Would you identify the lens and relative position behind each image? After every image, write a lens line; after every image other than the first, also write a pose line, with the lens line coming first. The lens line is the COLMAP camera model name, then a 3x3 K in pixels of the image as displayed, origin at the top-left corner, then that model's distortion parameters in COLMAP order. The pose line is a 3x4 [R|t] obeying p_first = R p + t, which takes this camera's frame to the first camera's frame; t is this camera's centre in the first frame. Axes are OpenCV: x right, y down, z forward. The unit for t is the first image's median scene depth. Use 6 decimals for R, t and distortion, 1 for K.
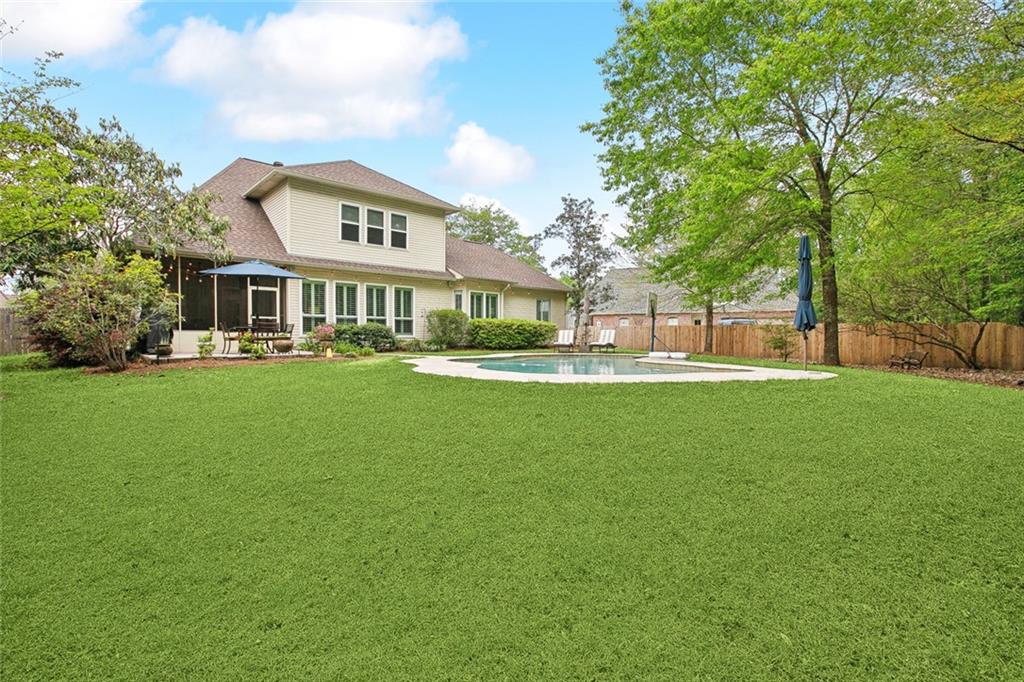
lens RADIAL K [[466.9, 0, 505.4], [0, 466.9, 339.1], [0, 0, 1]] dist [-0.011766, 0.004146]
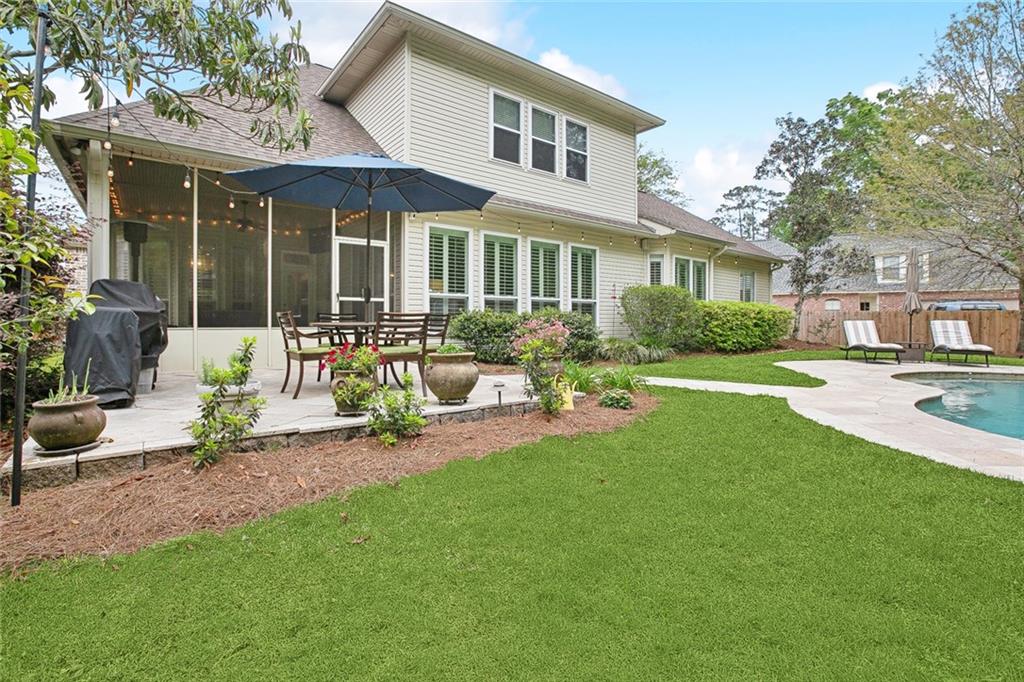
lens RADIAL K [[466.9, 0, 524.3], [0, 466.9, 316.8], [0, 0, 1]] dist [-0.011766, 0.004146]
pose [[0.997616, 0.005016, -0.068831, -0.265761], [-0.005388, 0.999972, -0.005221, -0.021835], [0.068803, 0.005580, 0.997615, 0.437235]]
